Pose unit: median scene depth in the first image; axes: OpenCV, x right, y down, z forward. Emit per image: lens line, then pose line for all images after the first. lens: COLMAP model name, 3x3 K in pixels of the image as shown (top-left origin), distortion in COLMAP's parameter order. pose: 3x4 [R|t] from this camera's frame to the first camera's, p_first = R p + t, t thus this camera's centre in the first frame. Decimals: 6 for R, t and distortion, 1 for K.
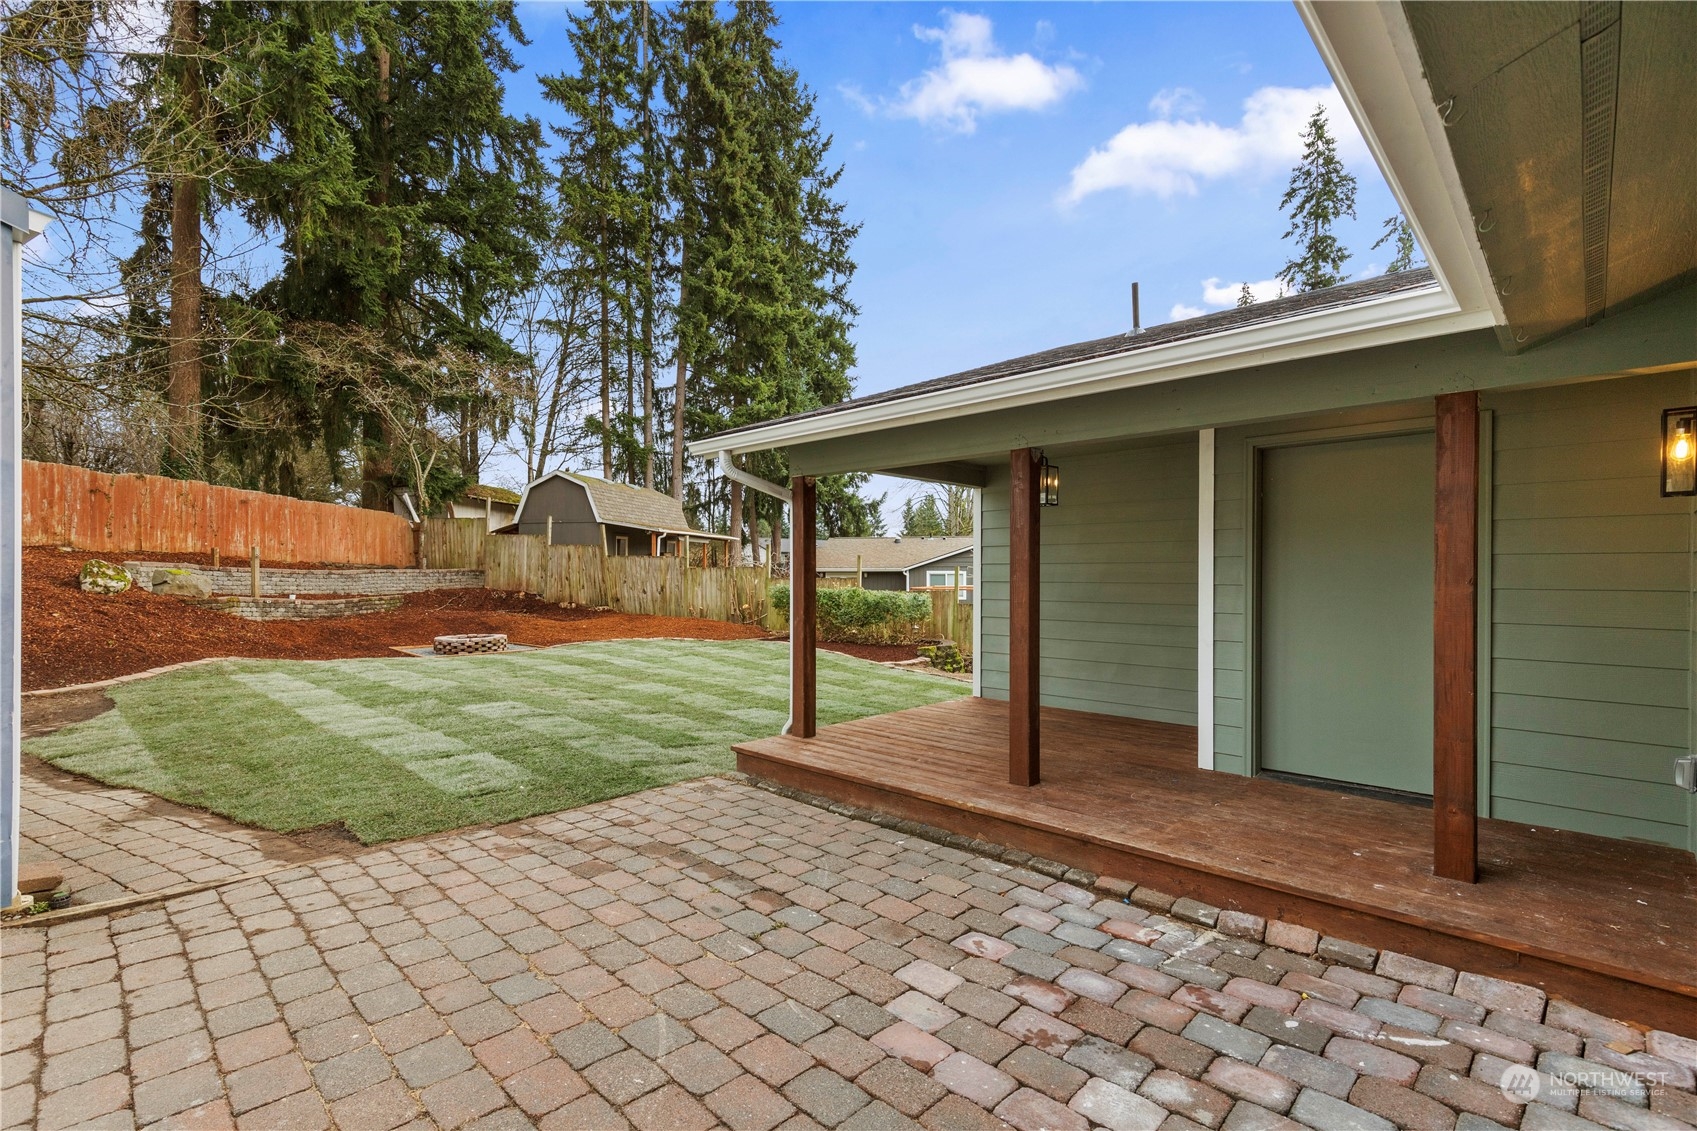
lens RADIAL K [[769.4, 0, 840.7], [0, 769.4, 575.0], [0, 0, 1]] dist [0.009008, -0.000797]
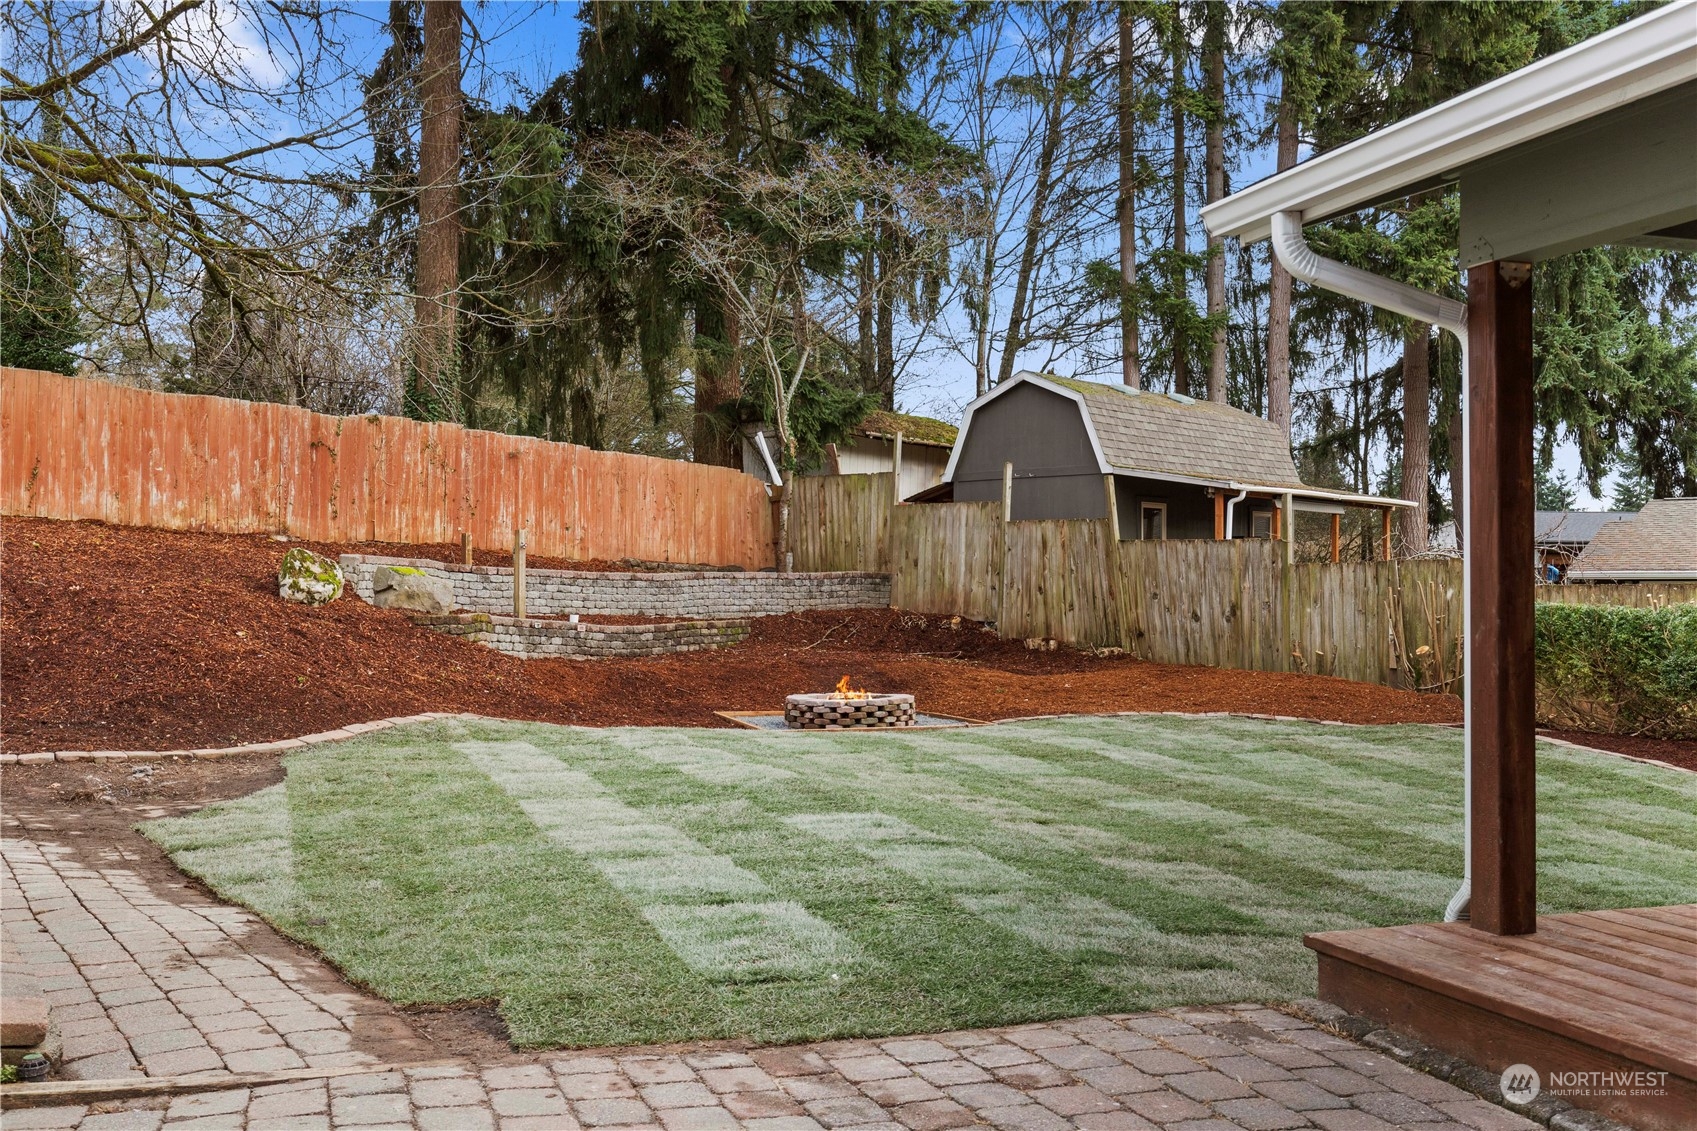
lens RADIAL K [[1630.5, 0, 849.5], [0, 1630.5, 561.2], [0, 0, 1]] dist [0.011392, 0.000000]
pose [[0.888291, -0.009508, -0.459183, 0.010263], [-0.001611, 0.999715, -0.023818, 0.011217], [0.459279, 0.021898, 0.888022, 0.029542]]
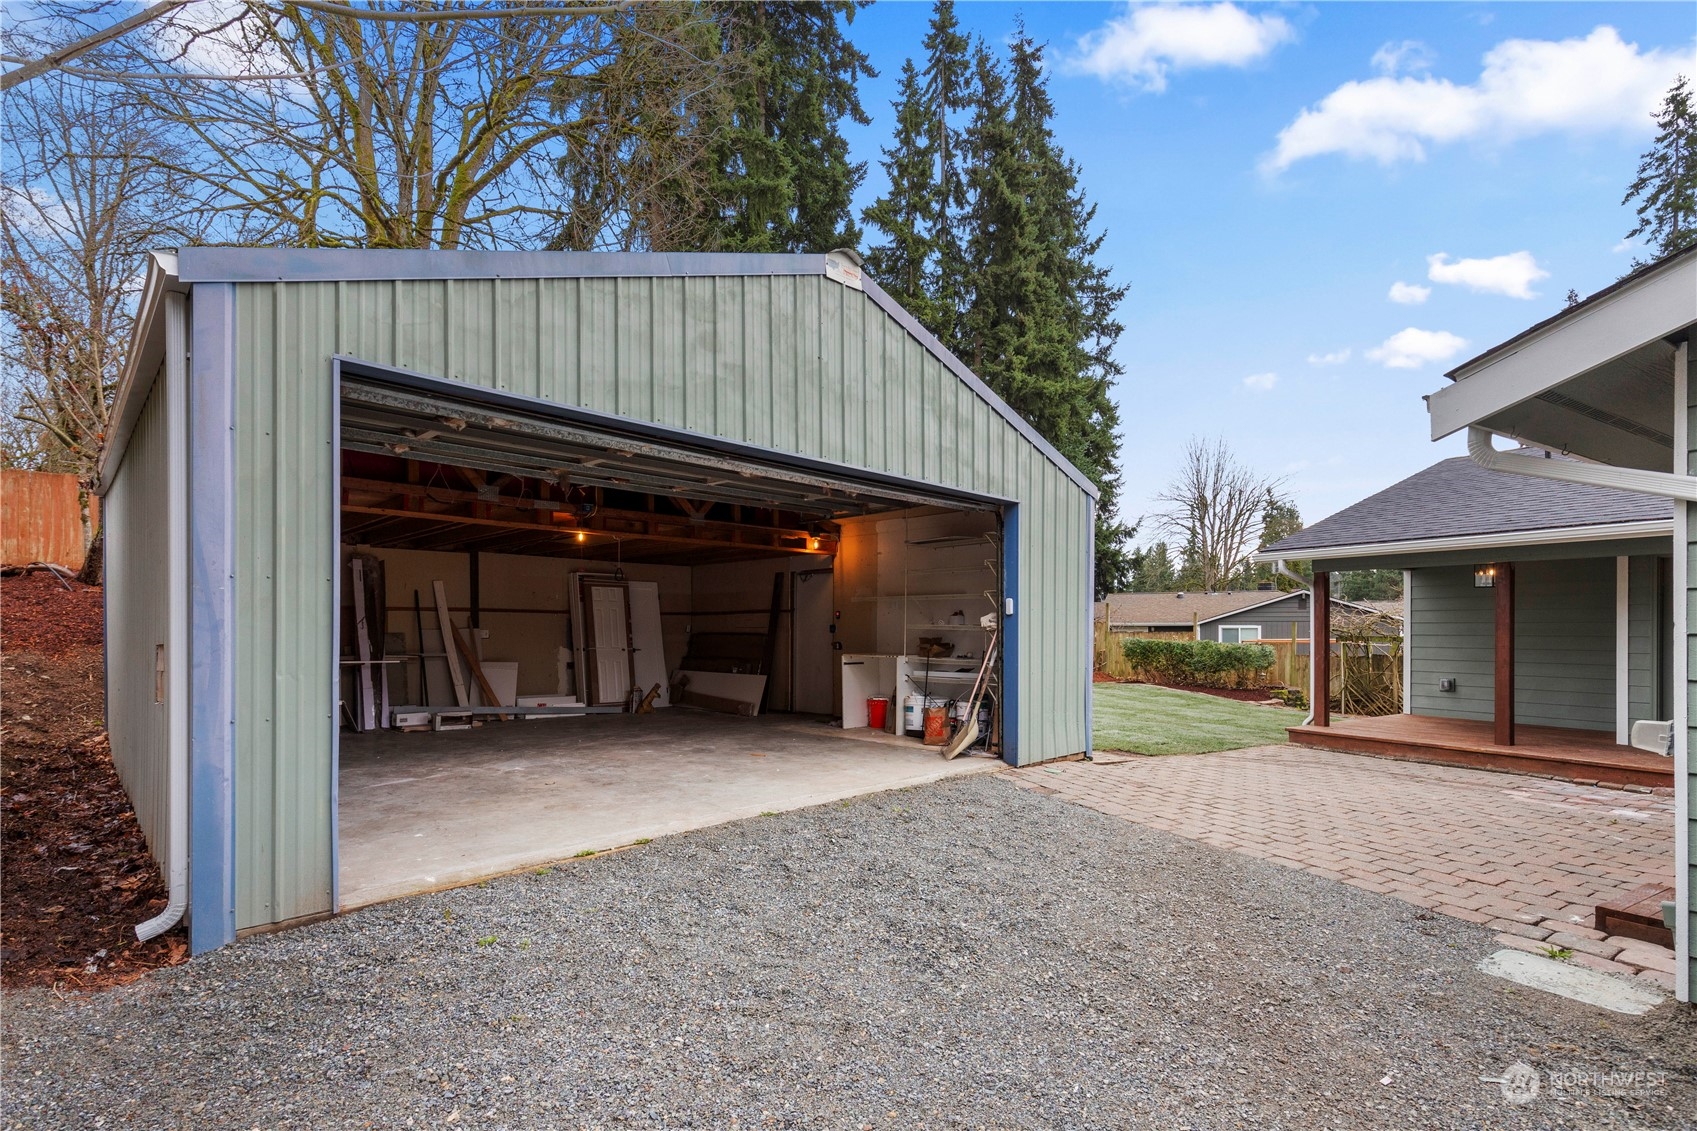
lens RADIAL K [[769.4, 0, 867.0], [0, 769.4, 627.1], [0, 0, 1]] dist [0.009008, -0.000797]
pose [[0.968281, -0.002739, -0.249848, -0.156023], [0.002208, 0.999995, -0.002408, -0.001945], [0.249853, 0.001780, 0.968282, -0.232515]]
